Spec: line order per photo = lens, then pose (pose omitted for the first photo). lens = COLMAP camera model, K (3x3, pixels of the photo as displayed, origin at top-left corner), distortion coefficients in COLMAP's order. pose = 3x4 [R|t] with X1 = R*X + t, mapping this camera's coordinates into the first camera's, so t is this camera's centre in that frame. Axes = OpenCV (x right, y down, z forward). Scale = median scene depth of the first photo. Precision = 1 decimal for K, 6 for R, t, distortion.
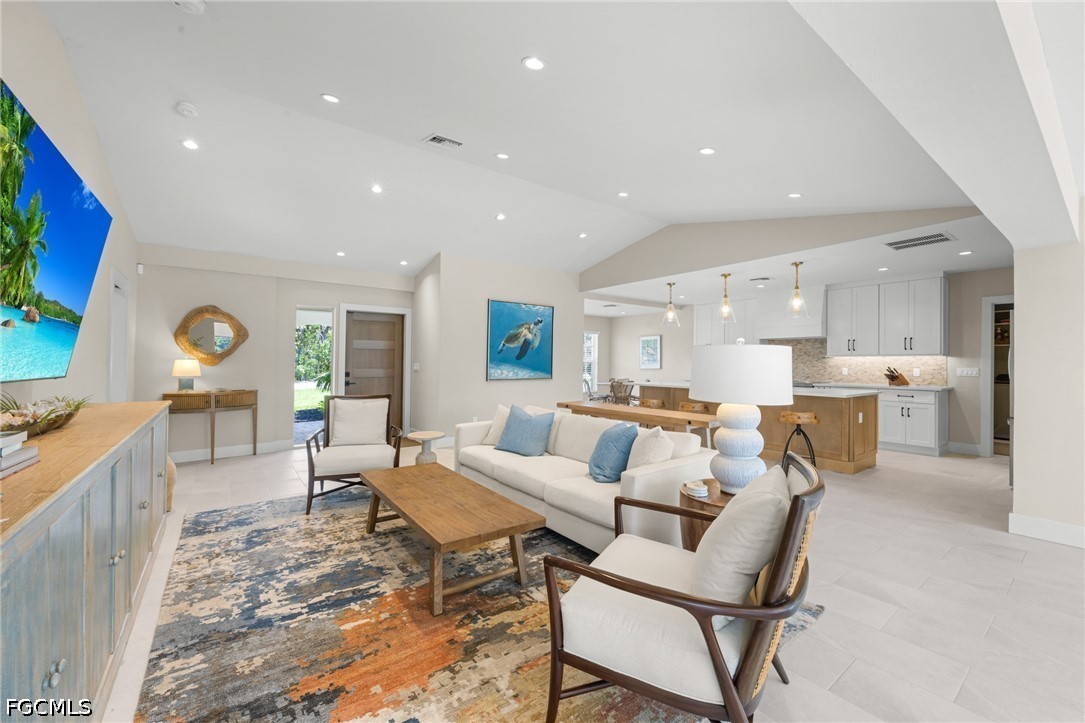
lens RADIAL K [[425.6, 0, 535.8], [0, 425.6, 362.3], [0, 0, 1]] dist [-0.001375, 0.000023]
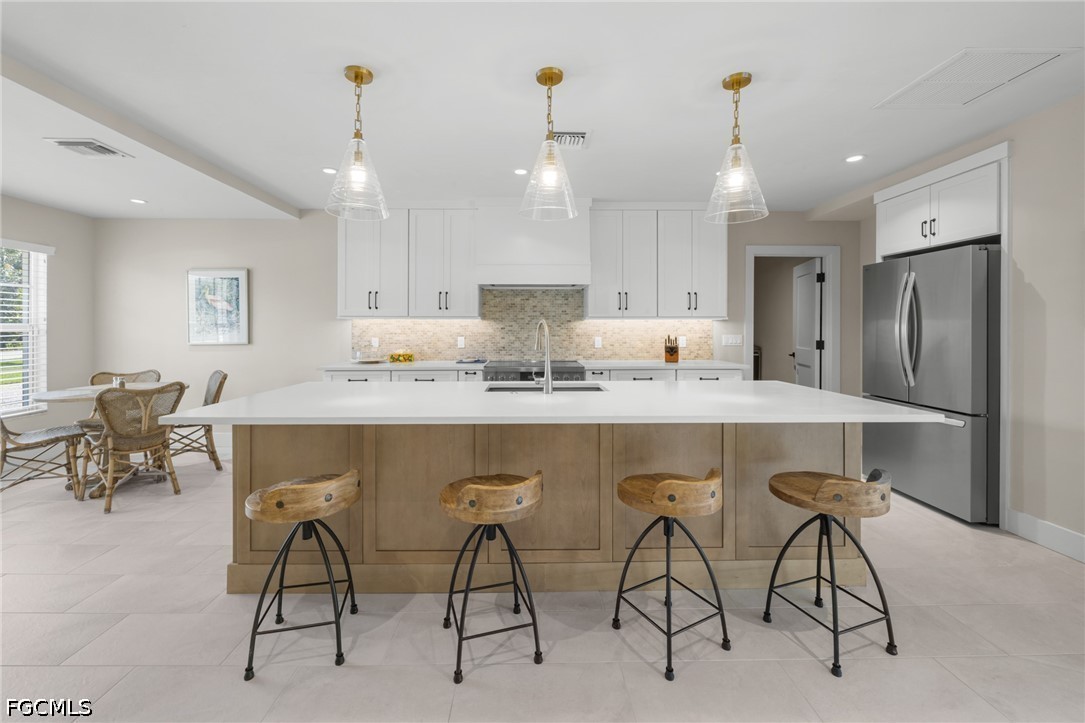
lens RADIAL K [[432.3, 0, 523.0], [0, 432.3, 326.9], [0, 0, 1]] dist [-0.003640, -0.000216]
pose [[0.578443, -0.000874, 0.815722, 0.146844], [0.003035, 0.999995, -0.001080, -0.001832], [-0.815717, 0.003100, 0.578443, 0.820236]]
